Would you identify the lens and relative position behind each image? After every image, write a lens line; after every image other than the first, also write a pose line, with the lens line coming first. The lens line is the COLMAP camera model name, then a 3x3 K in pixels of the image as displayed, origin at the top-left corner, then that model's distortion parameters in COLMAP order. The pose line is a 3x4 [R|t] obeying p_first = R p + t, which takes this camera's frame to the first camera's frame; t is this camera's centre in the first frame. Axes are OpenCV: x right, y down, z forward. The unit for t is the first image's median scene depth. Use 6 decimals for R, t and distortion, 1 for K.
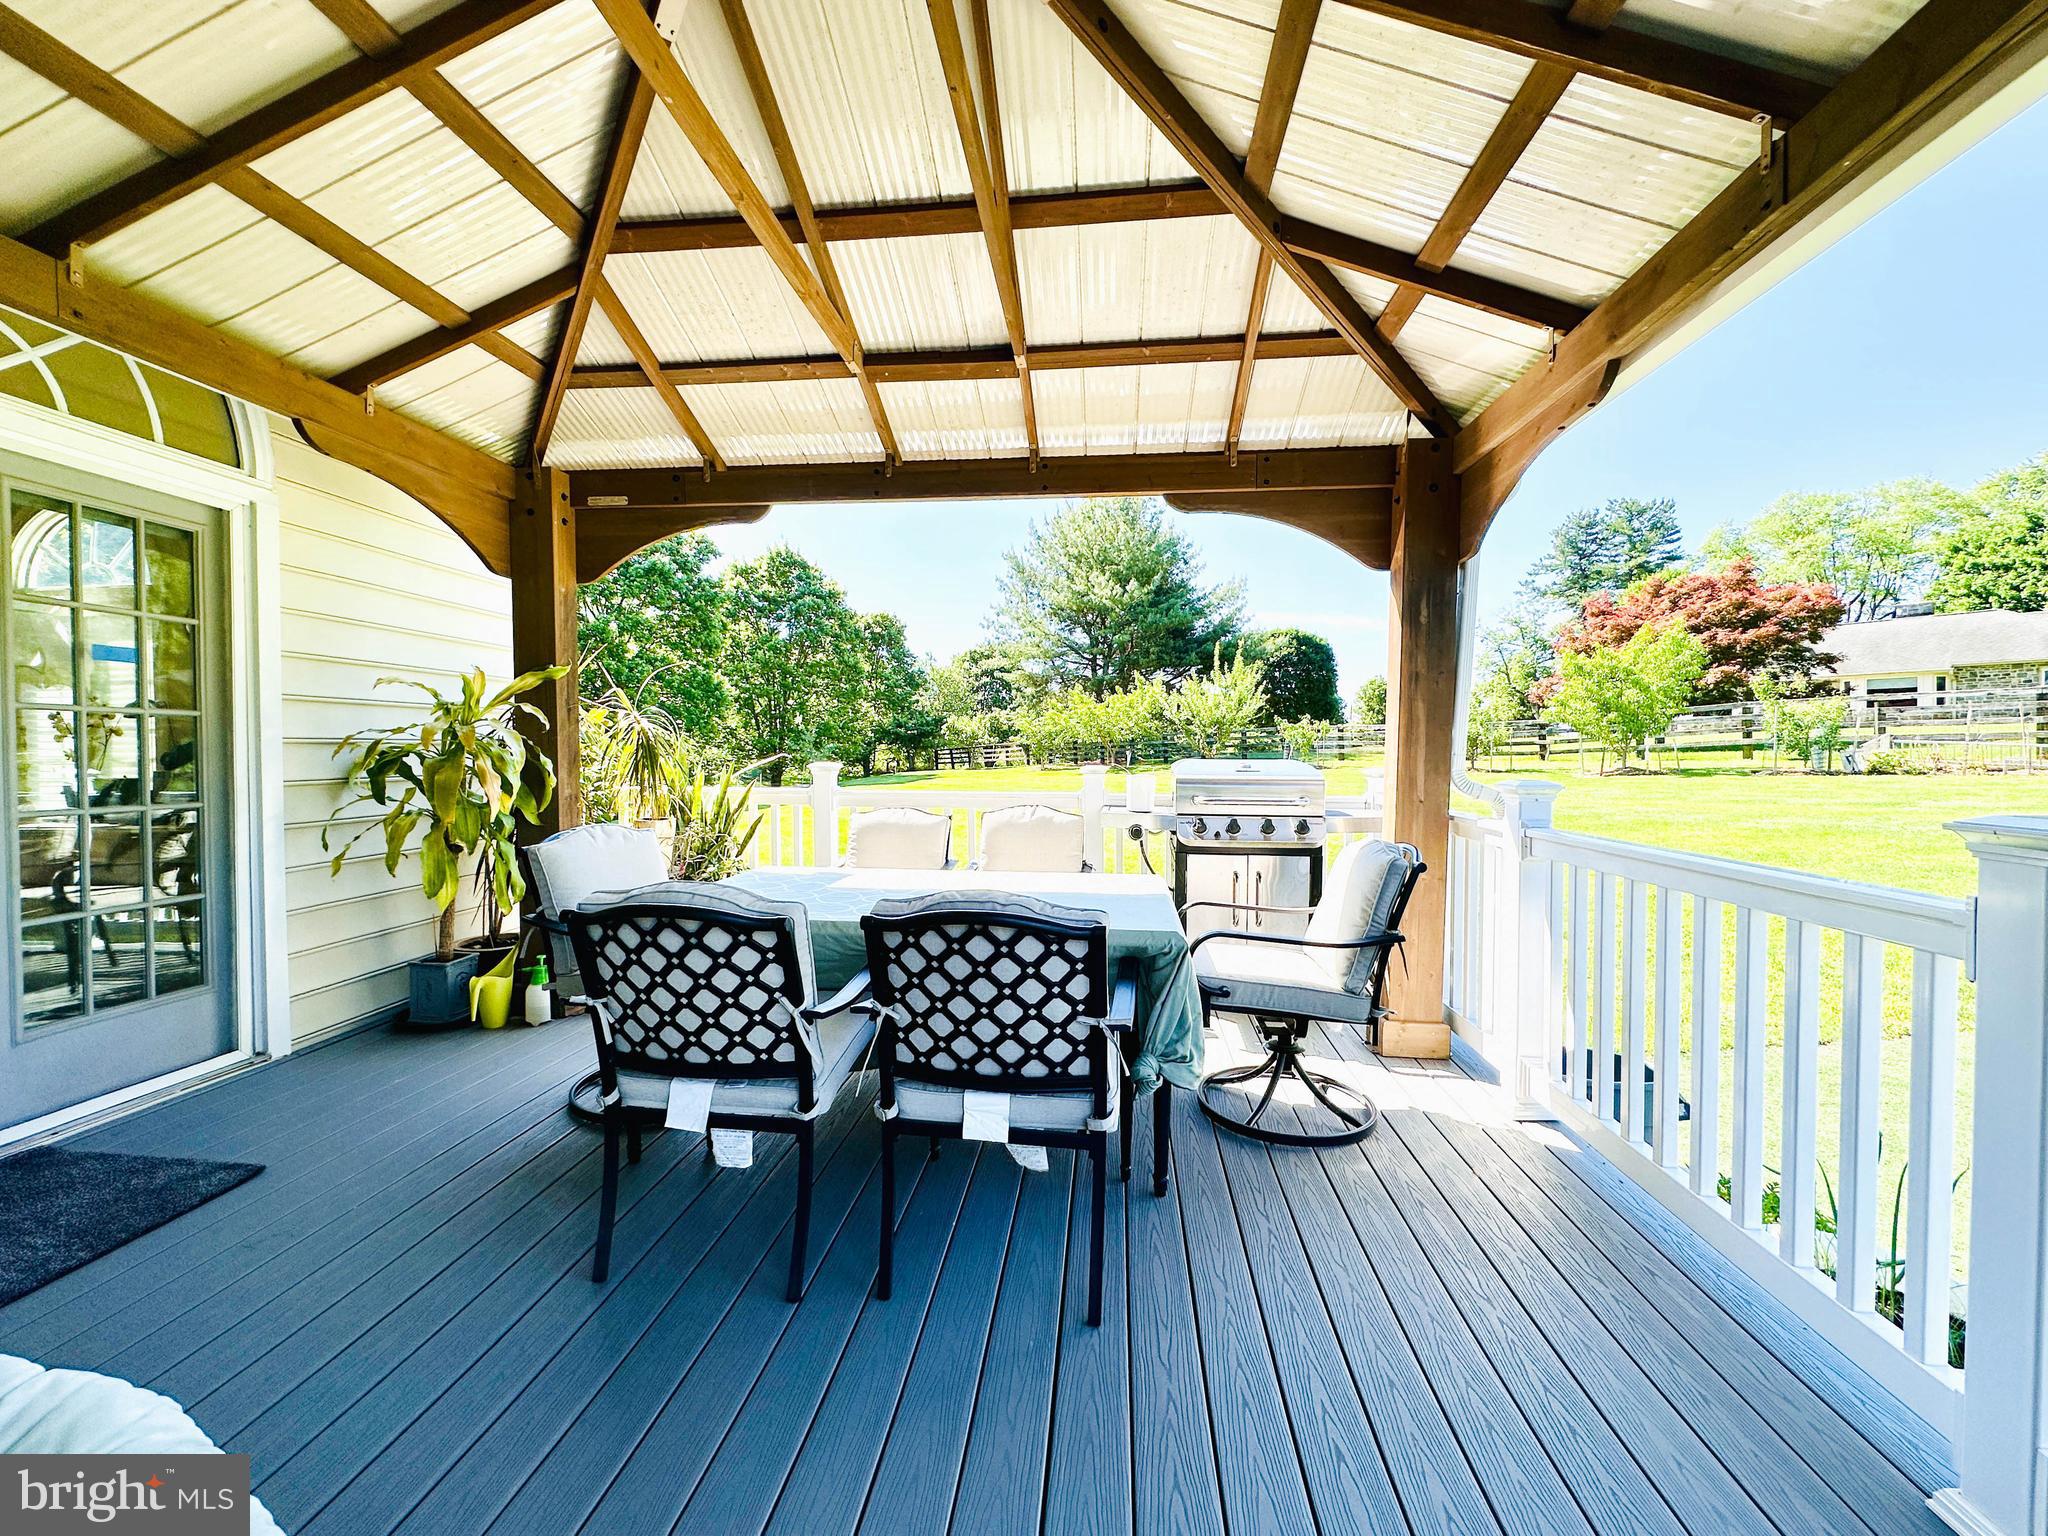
lens RADIAL K [[858.9, 0, 1009.8], [0, 858.9, 778.2], [0, 0, 1]] dist [-0.009497, 0.002709]
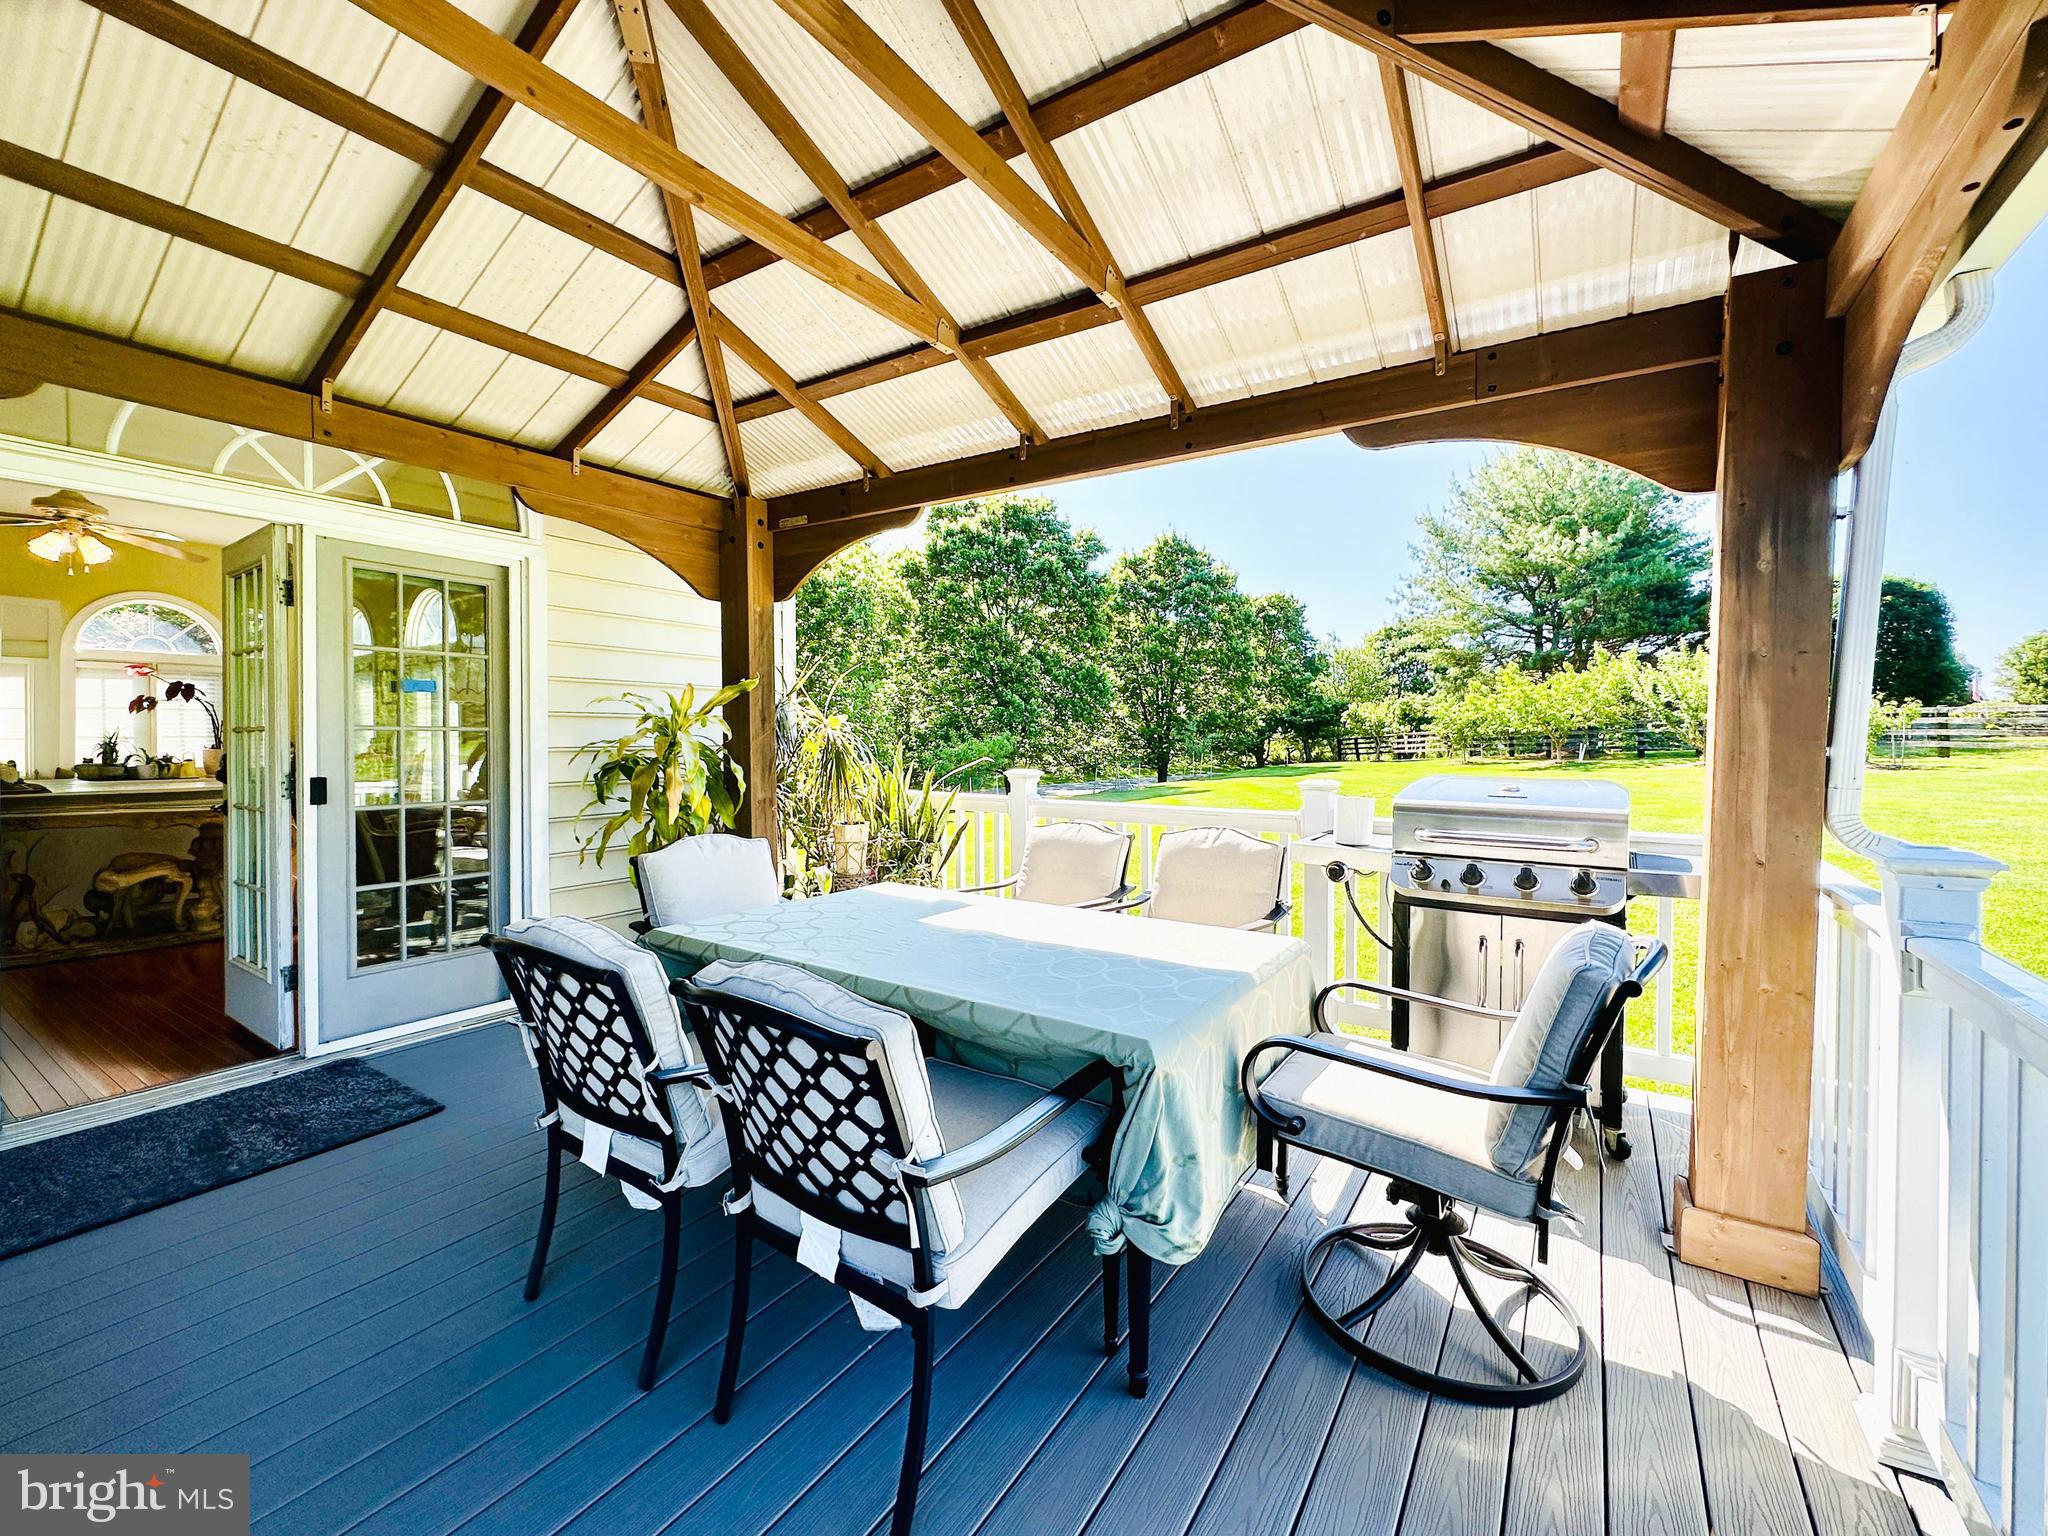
lens RADIAL K [[858.9, 0, 1069.8], [0, 858.9, 752.6], [0, 0, 1]] dist [-0.009497, 0.002709]
pose [[0.884826, 0.013483, -0.465727, 0.333907], [-0.016935, 0.999851, -0.003228, -0.042731], [0.465615, 0.010743, 0.884922, 0.233563]]
